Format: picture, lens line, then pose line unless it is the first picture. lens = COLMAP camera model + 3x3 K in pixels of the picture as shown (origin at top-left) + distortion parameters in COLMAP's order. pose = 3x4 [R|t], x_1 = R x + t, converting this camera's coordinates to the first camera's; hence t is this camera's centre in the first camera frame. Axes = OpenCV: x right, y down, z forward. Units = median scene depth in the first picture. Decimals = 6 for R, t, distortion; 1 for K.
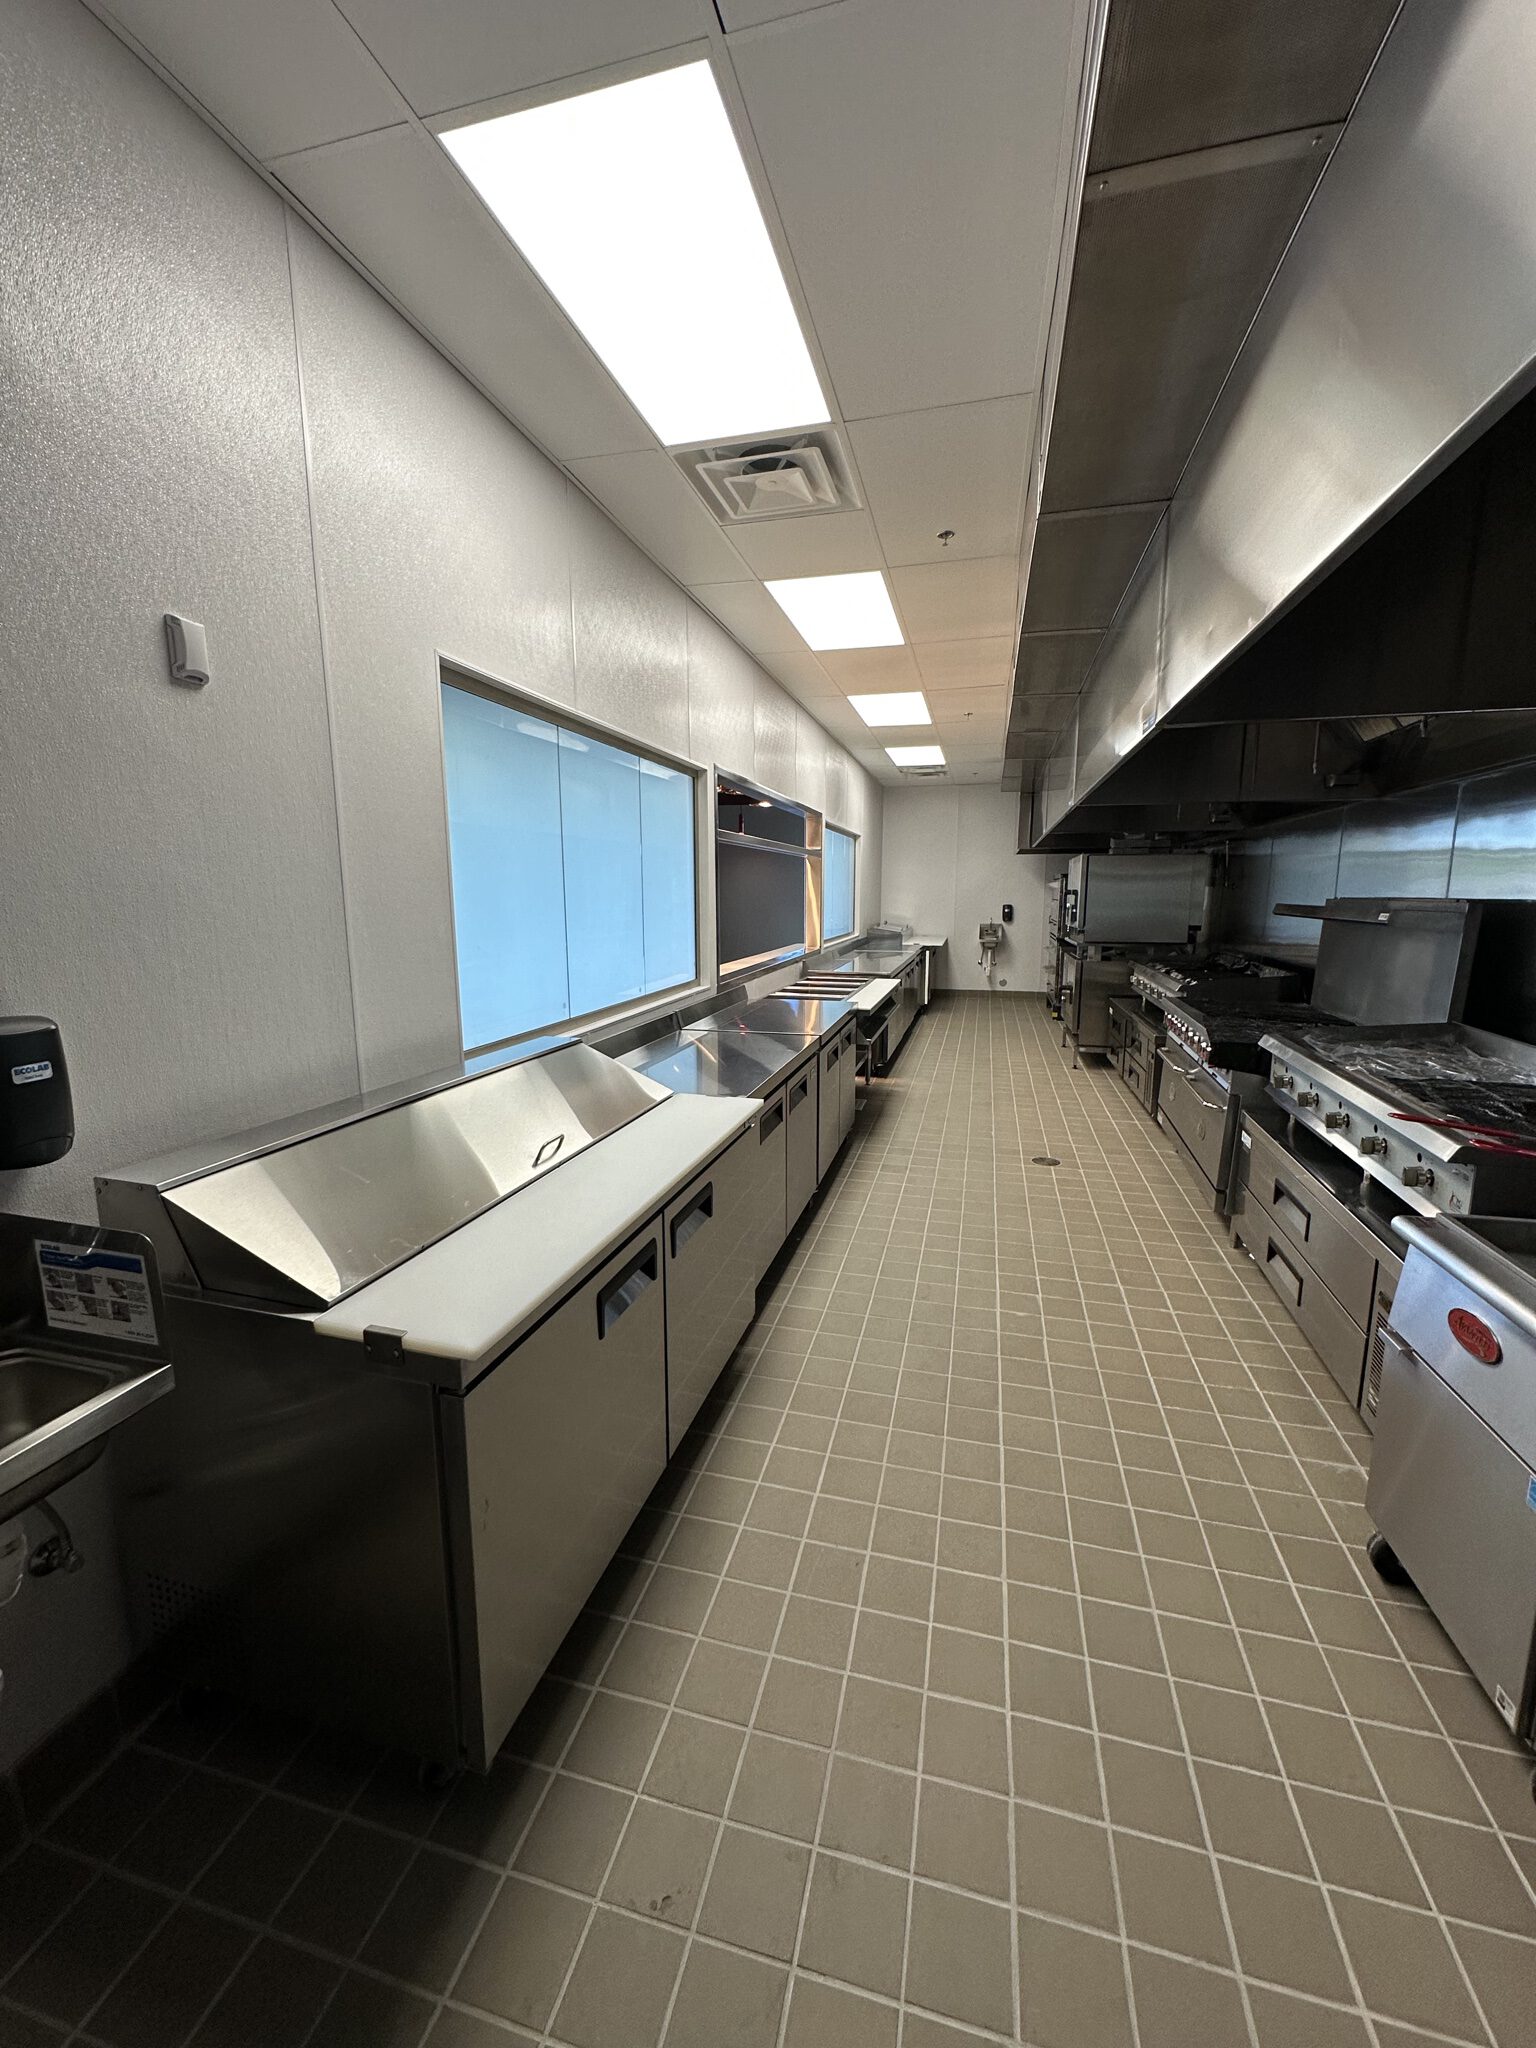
lens RADIAL K [[814.6, 0, 768.5], [0, 814.6, 1025.9], [0, 0, 1]] dist [-0.004419, 0.001254]
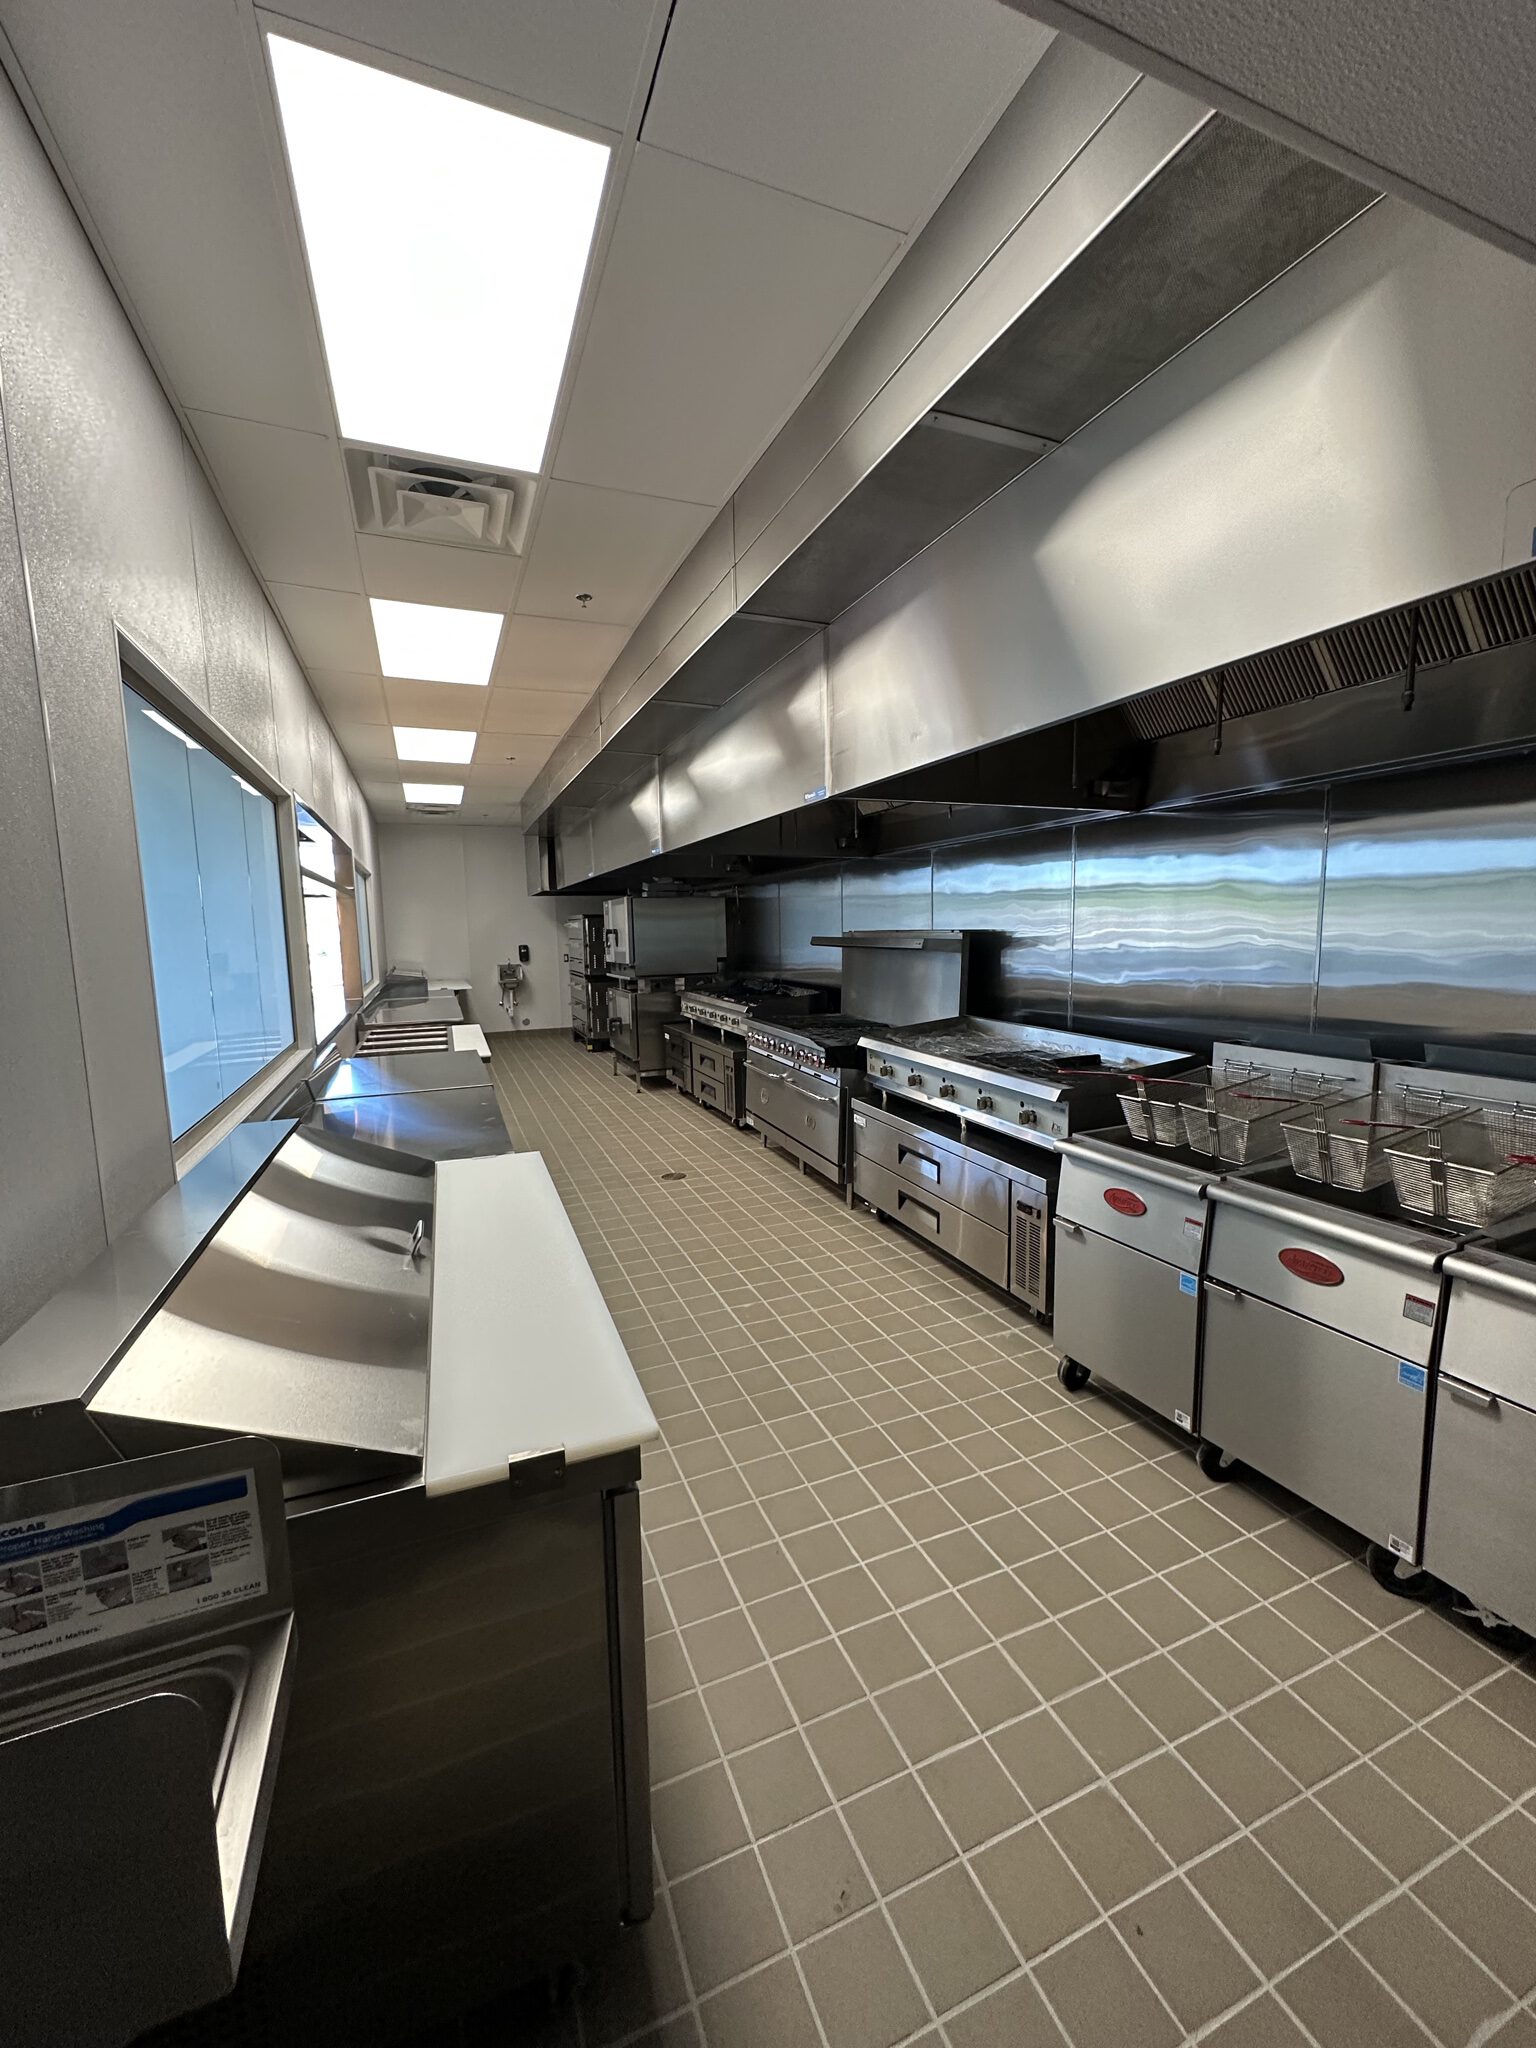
lens RADIAL K [[814.6, 0, 768.2], [0, 814.6, 1026.5], [0, 0, 1]] dist [-0.004419, 0.001254]
pose [[0.796265, -0.088730, 0.598405, -0.249473], [0.117390, 0.993046, -0.008958, -0.010448], [-0.593448, 0.077379, 0.801144, 0.047854]]
